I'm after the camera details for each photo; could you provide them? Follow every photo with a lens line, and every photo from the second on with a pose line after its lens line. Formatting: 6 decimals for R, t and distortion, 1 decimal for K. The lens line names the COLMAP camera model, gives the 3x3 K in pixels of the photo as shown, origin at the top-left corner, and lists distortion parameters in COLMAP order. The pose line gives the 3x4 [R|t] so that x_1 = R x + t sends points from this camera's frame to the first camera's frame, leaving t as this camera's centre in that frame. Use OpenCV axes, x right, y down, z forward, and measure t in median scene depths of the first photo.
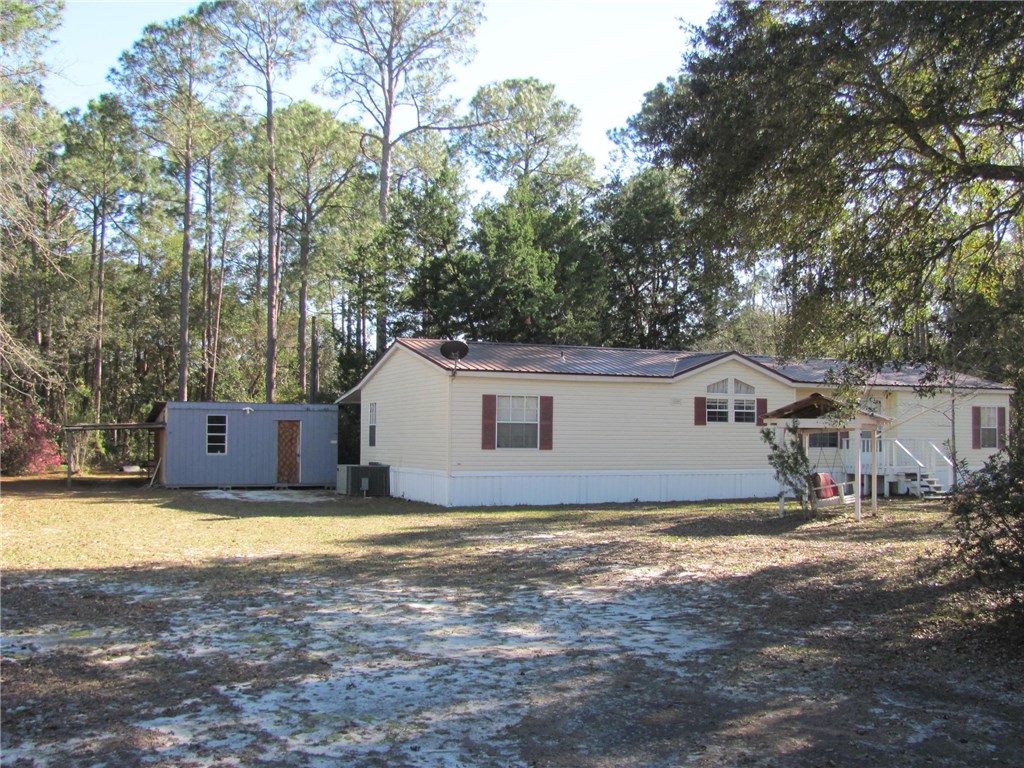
lens RADIAL K [[1113.4, 0, 512.0], [0, 1113.4, 384.0], [0, 0, 1]] dist [-0.124685, 0.022126]
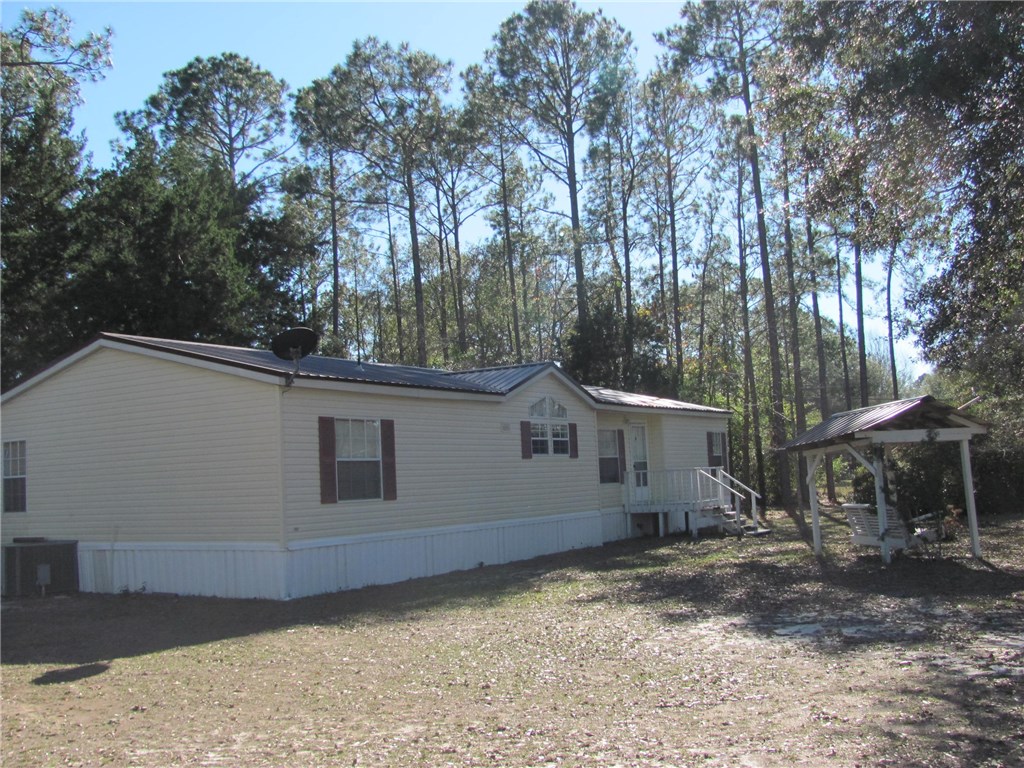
lens RADIAL K [[1113.4, 0, 512.0], [0, 1113.4, 384.0], [0, 0, 1]] dist [-0.124685, 0.022126]
pose [[0.819270, 0.007134, 0.573363, -0.271078], [0.020365, 0.998930, -0.041528, 0.017670], [-0.573046, 0.045699, 0.818248, 0.386488]]
